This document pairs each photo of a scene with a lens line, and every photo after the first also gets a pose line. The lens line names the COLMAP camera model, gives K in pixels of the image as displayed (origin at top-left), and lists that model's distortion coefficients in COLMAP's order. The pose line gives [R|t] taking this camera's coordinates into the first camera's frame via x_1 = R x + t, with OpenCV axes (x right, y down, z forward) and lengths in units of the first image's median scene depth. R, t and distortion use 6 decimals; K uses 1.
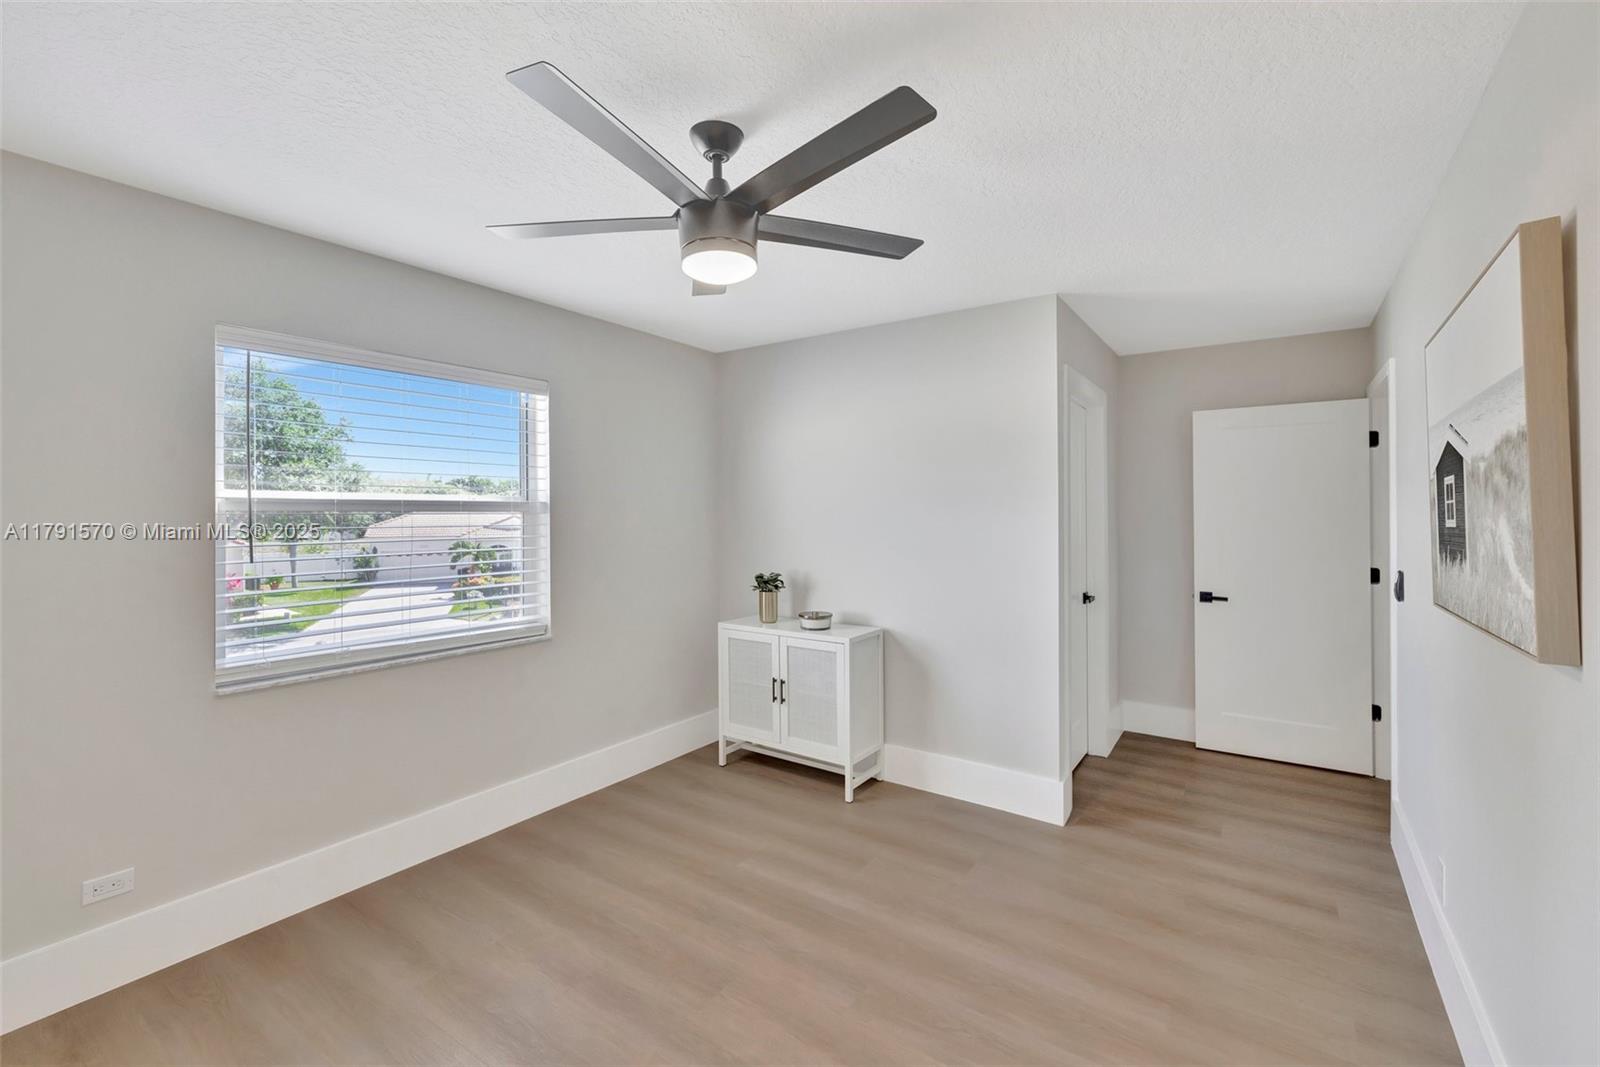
lens RADIAL K [[674.6, 0, 794.5], [0, 674.6, 519.5], [0, 0, 1]] dist [-0.000923, 0.000291]
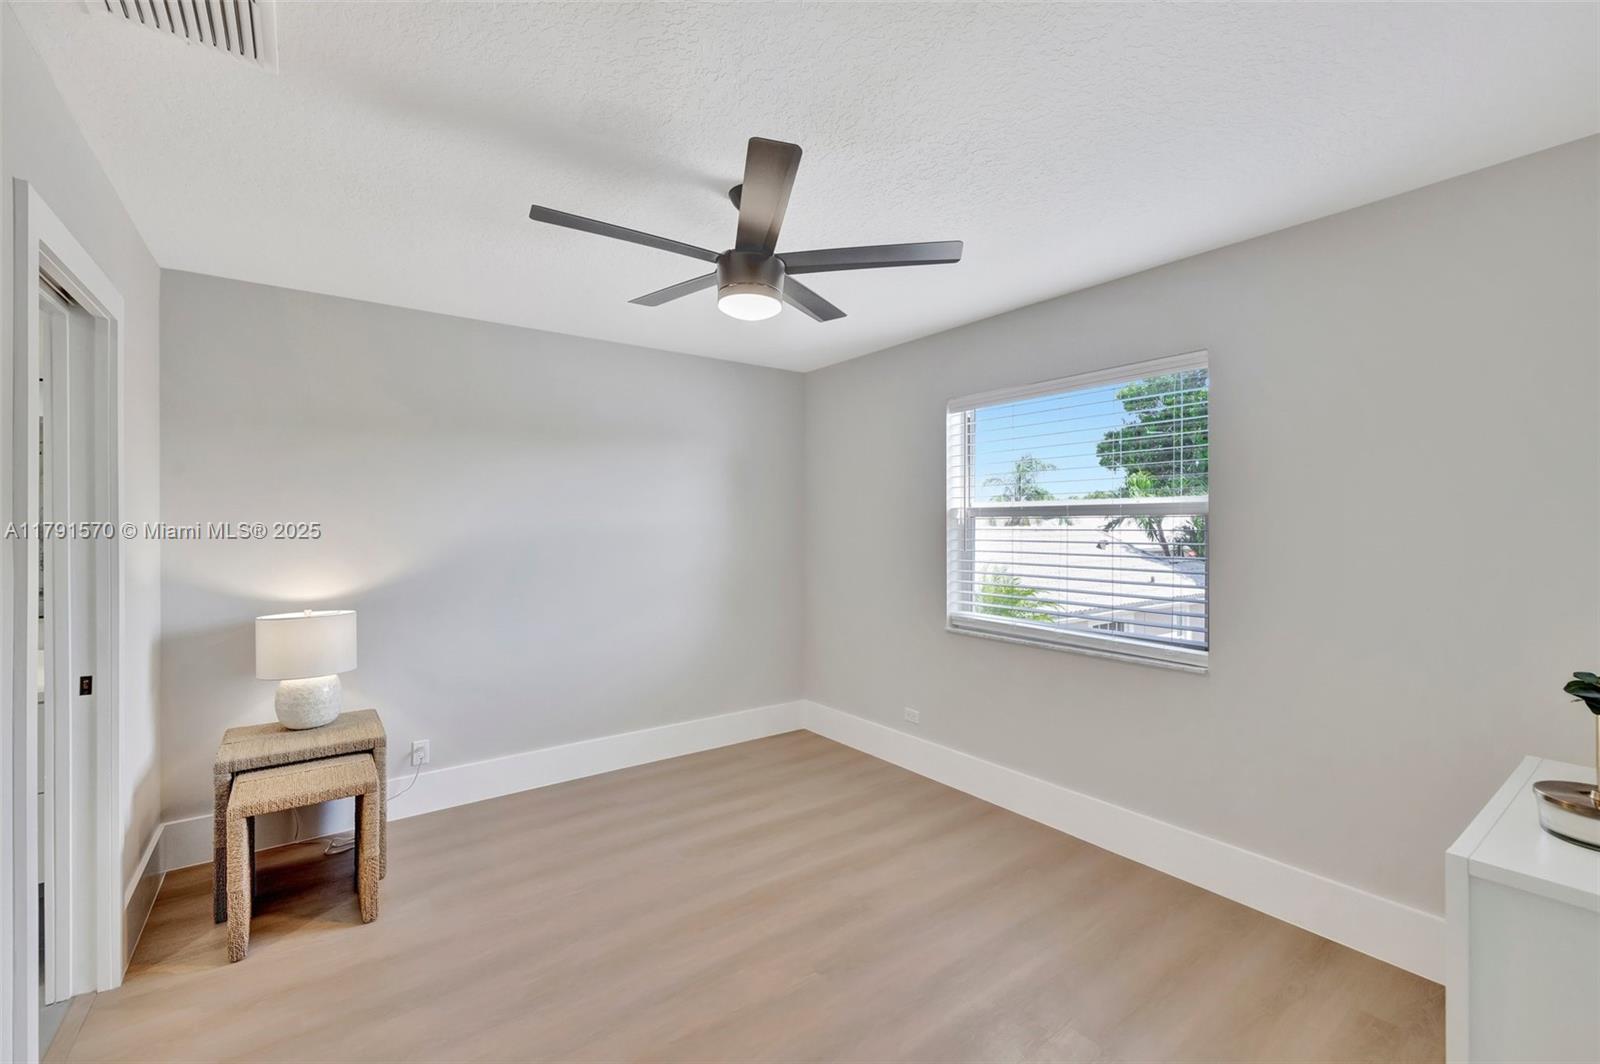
lens RADIAL K [[673.2, 0, 800.0], [0, 673.2, 532.0], [0, 0, 1]] dist [0.001095, 0.000179]
pose [[-0.318269, 0.011088, -0.947936, 0.621835], [-0.004473, 0.999903, 0.013198, 0.002726], [0.947990, 0.008440, -0.318188, 0.928226]]
